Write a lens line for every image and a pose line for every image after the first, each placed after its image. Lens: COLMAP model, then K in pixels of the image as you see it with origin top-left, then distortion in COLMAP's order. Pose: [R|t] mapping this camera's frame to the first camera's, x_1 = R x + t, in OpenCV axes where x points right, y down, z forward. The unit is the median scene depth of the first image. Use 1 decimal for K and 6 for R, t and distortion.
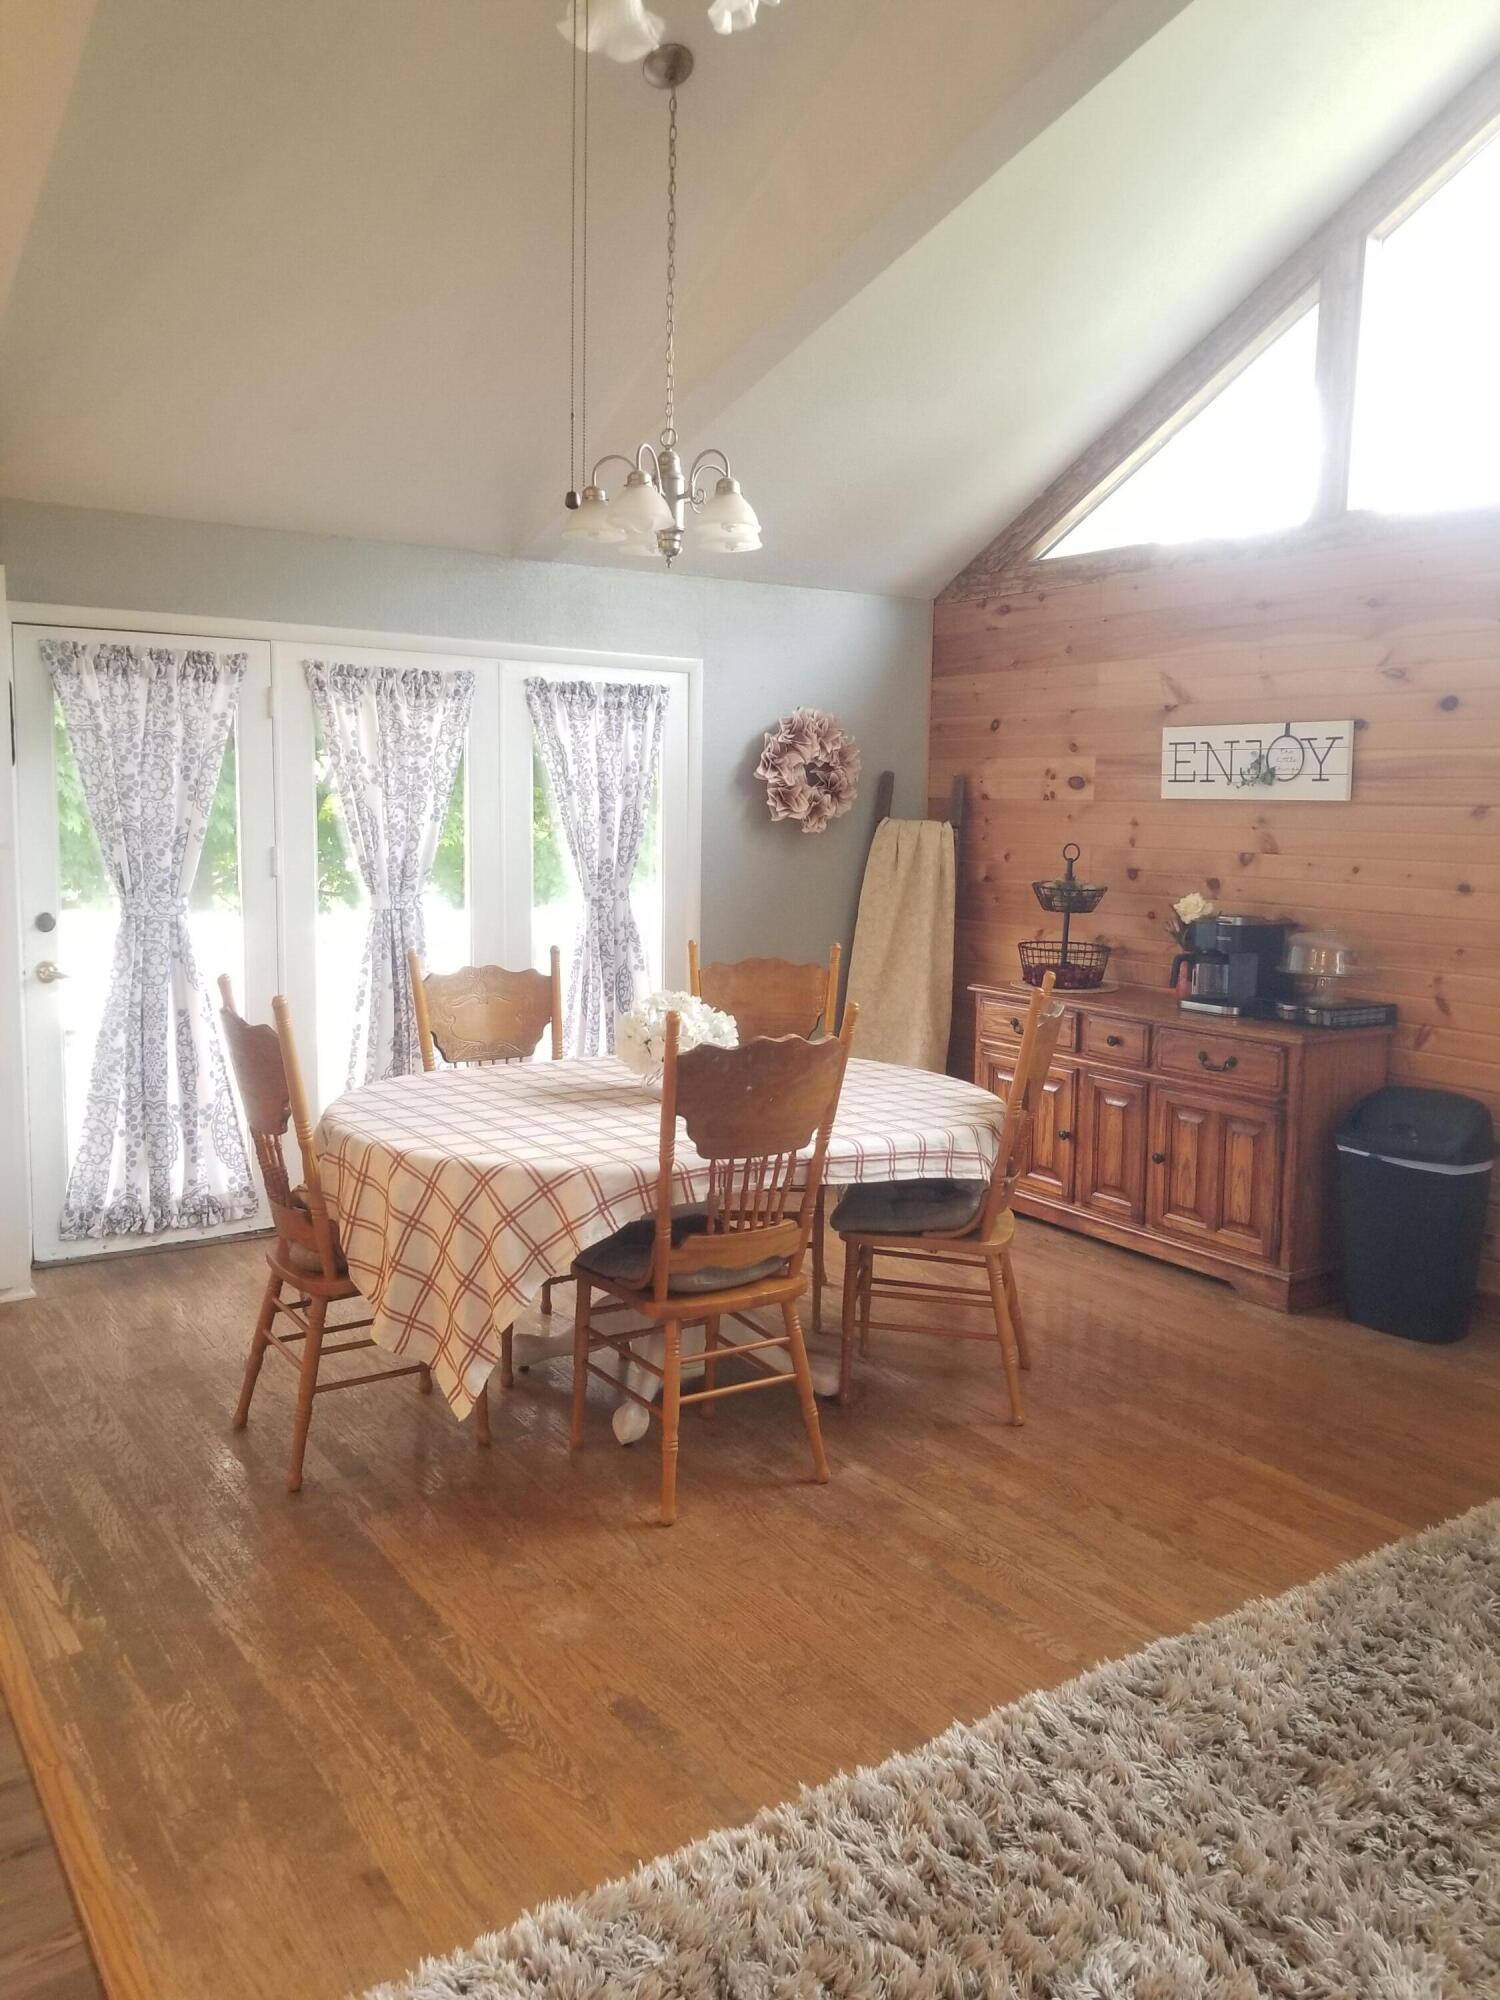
lens RADIAL K [[1570.3, 0, 763.3], [0, 1570.3, 969.1], [0, 0, 1]] dist [0.072140, -0.099037]
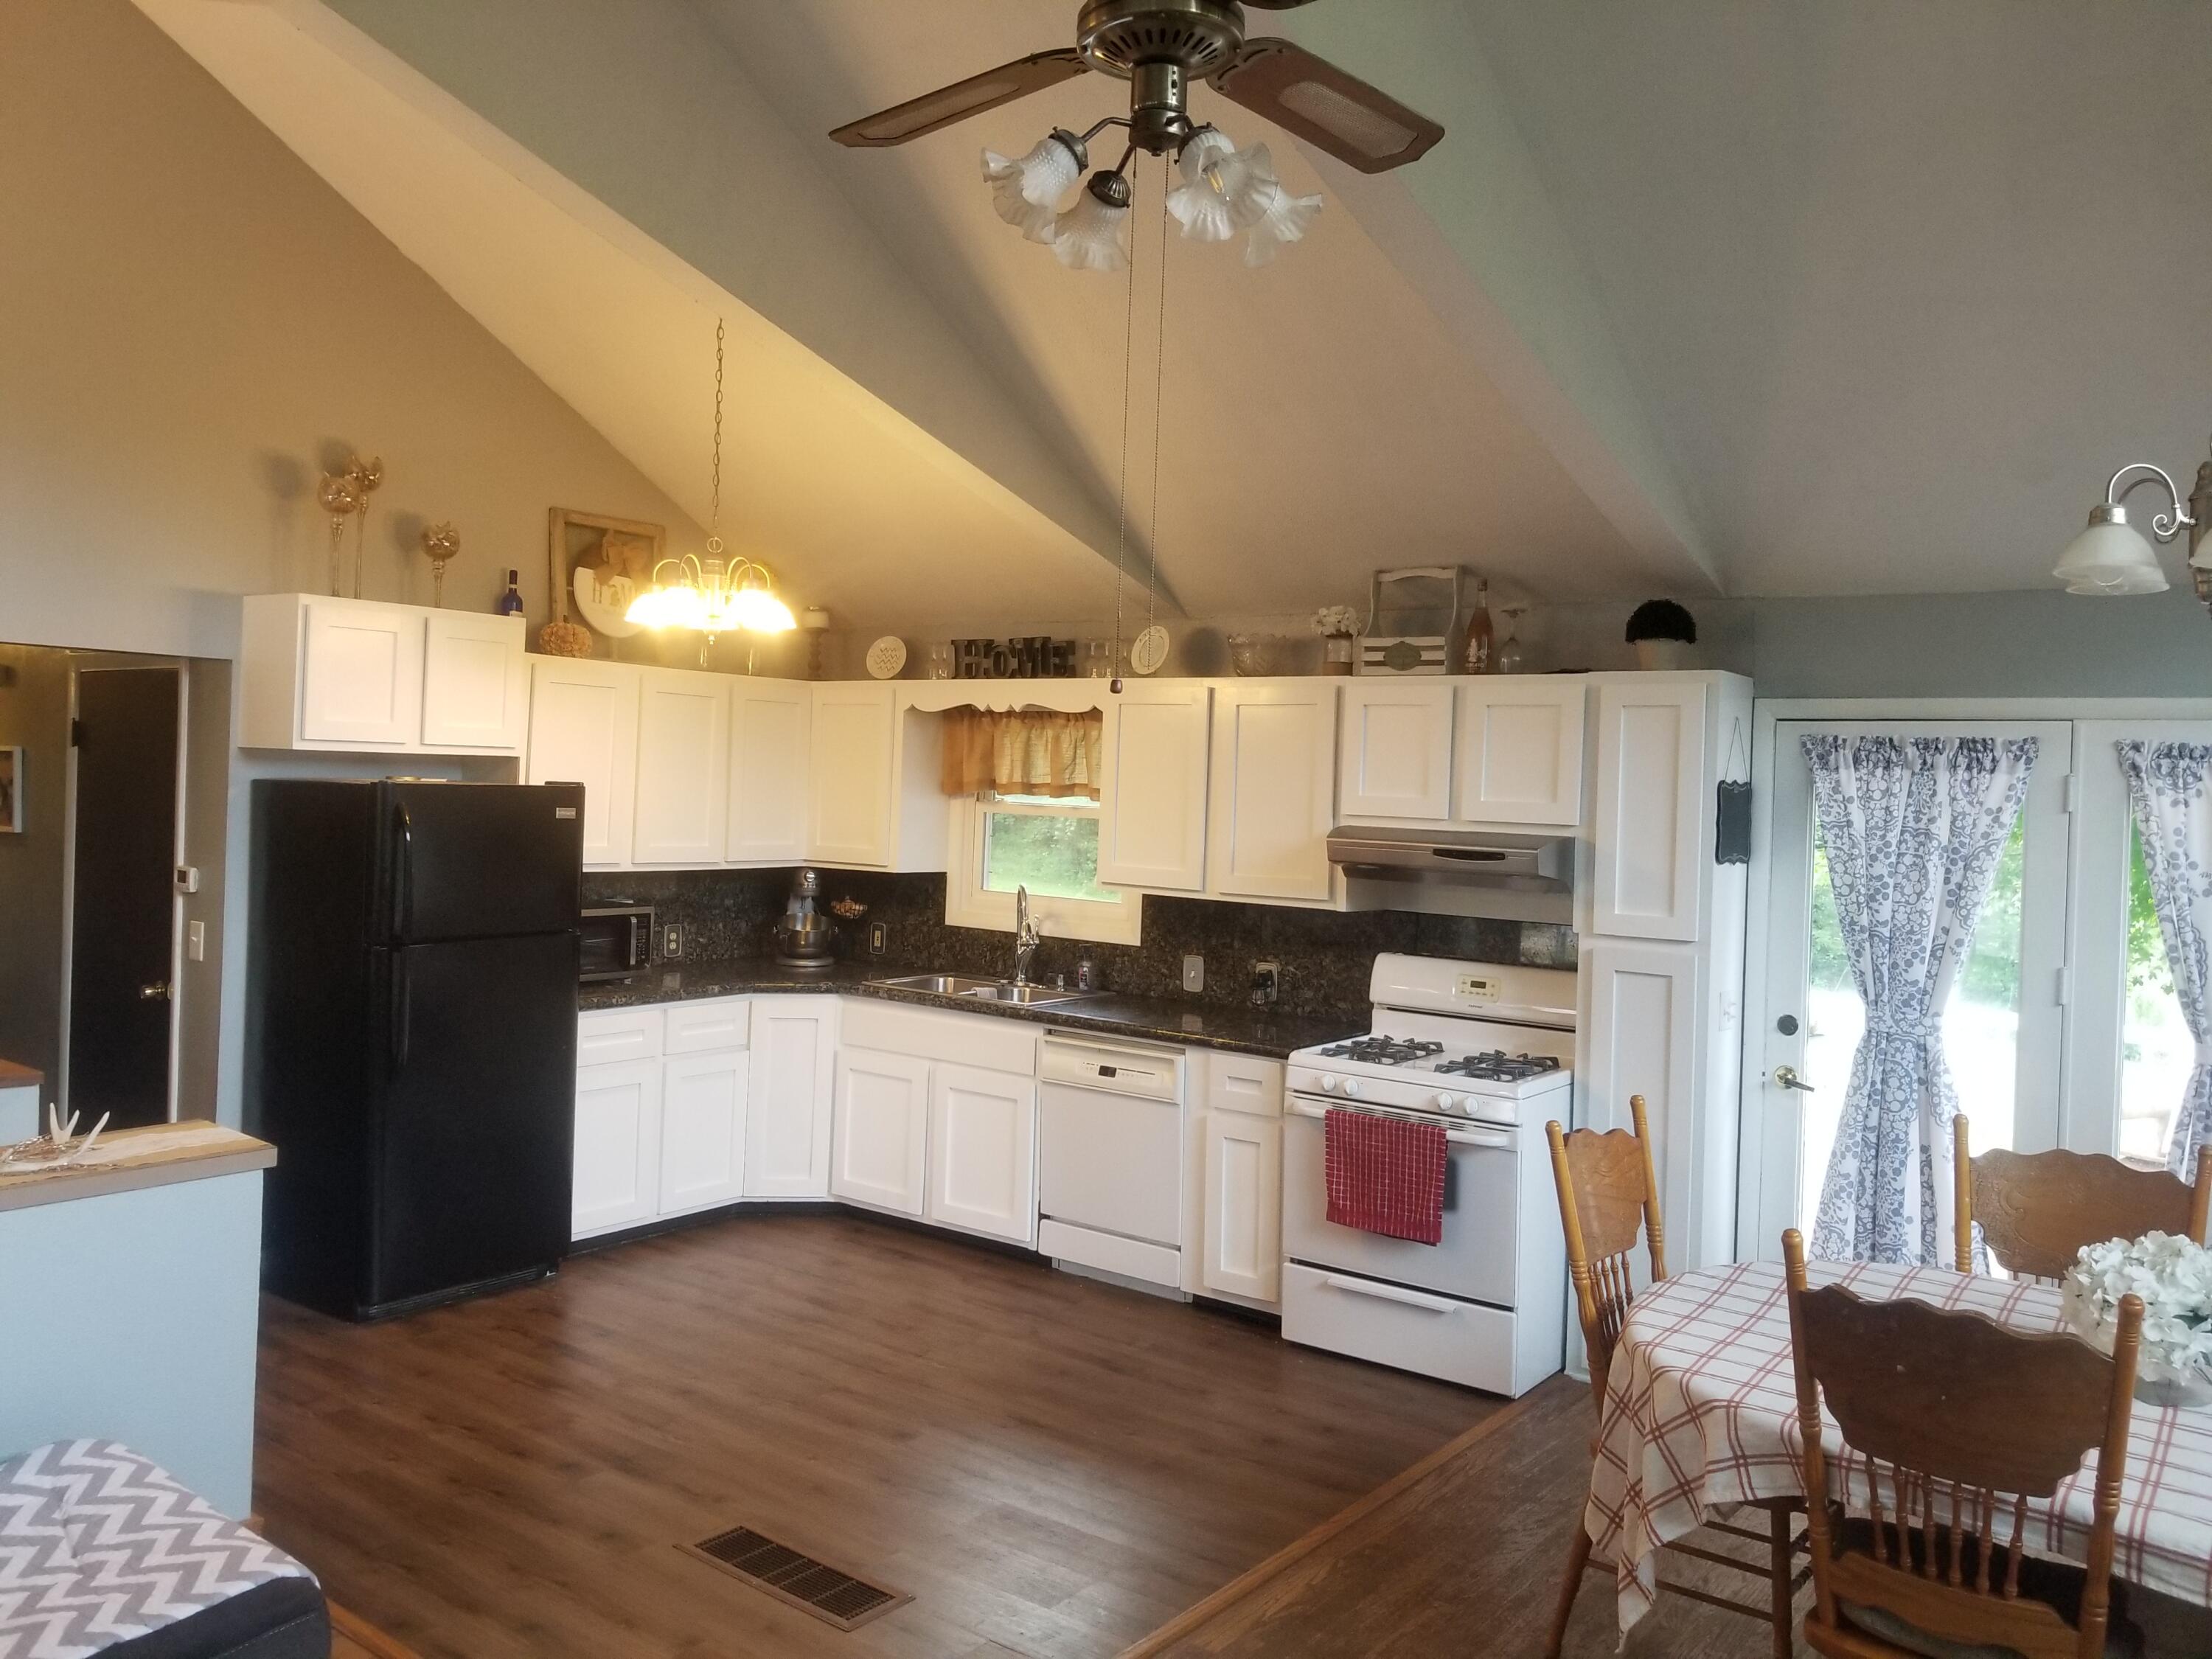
lens RADIAL K [[1736.8, 0, 1065.8], [0, 1736.8, 793.7], [0, 0, 1]] dist [0.072140, -0.099037]
pose [[0.304097, -0.001247, -0.952640, 0.411797], [-0.129439, 0.990671, -0.042616, -0.064057], [0.943807, 0.136268, 0.301098, 0.241268]]
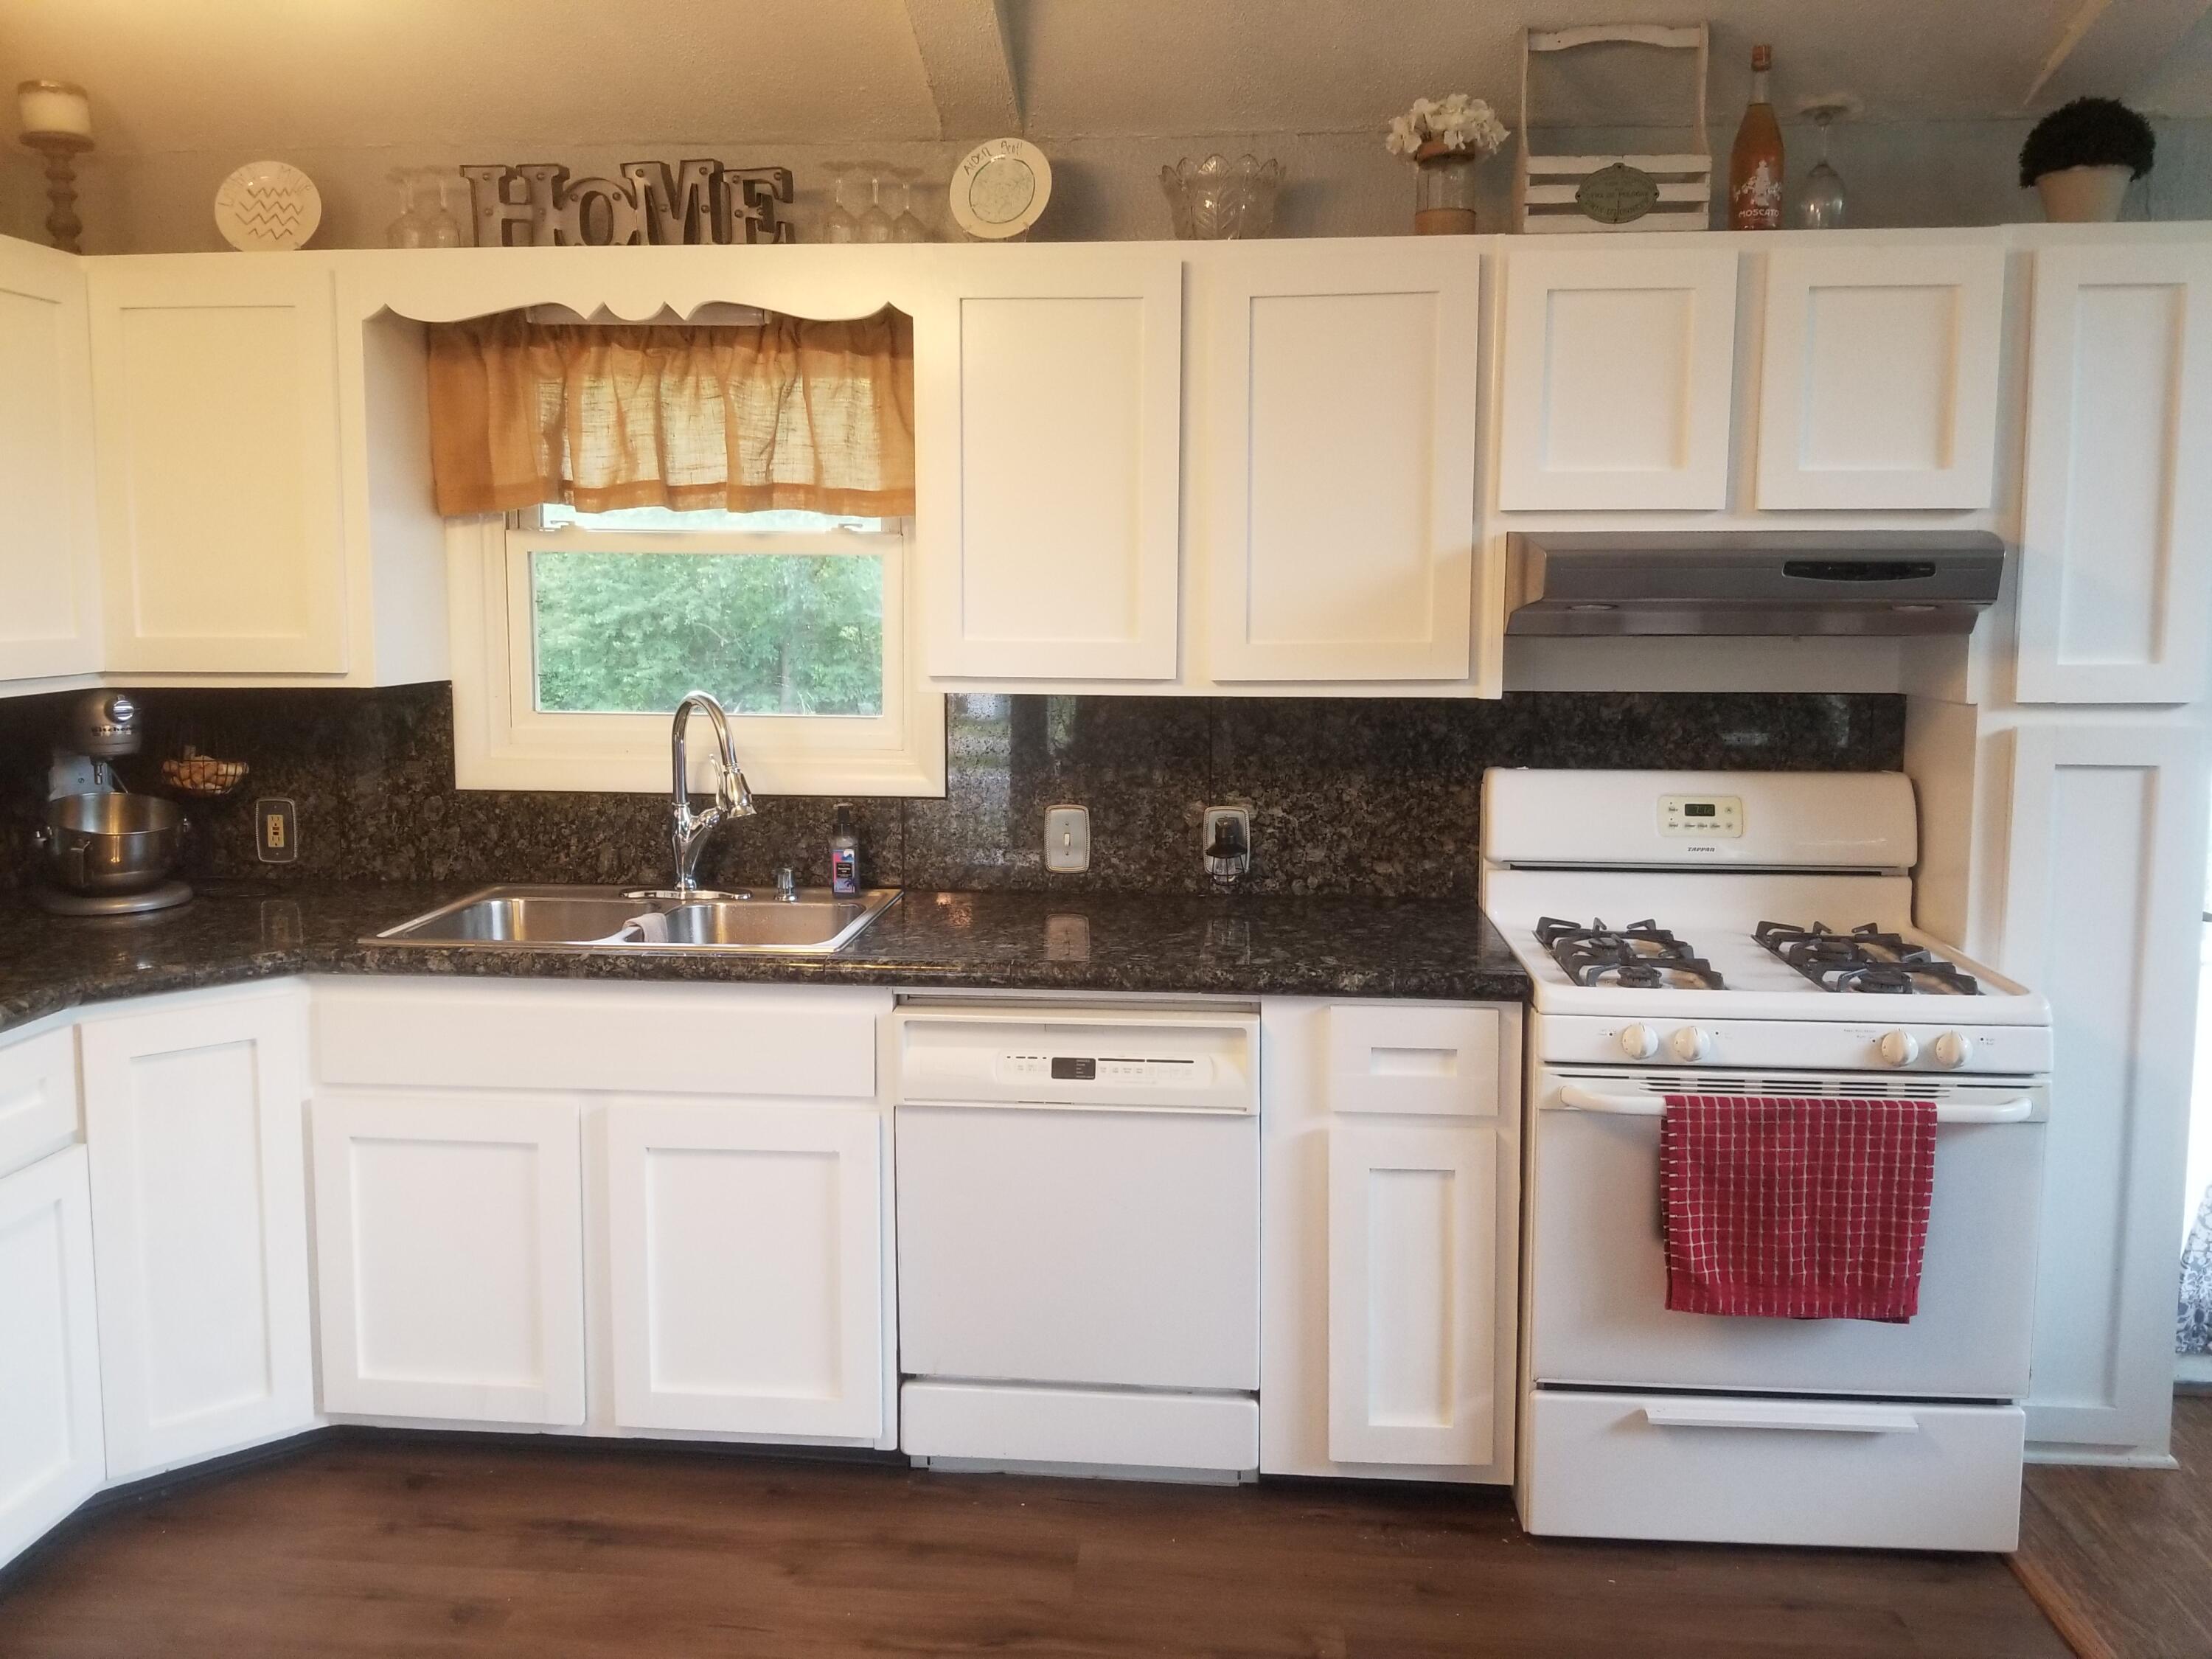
lens RADIAL K [[1736.8, 0, 1082.9], [0, 1736.8, 777.7], [0, 0, 1]] dist [0.072140, -0.099037]
pose [[0.769553, 0.052358, -0.636433, -0.341817], [-0.053565, 0.998413, 0.017368, -0.035507], [0.636333, 0.020725, 0.771136, 0.214974]]
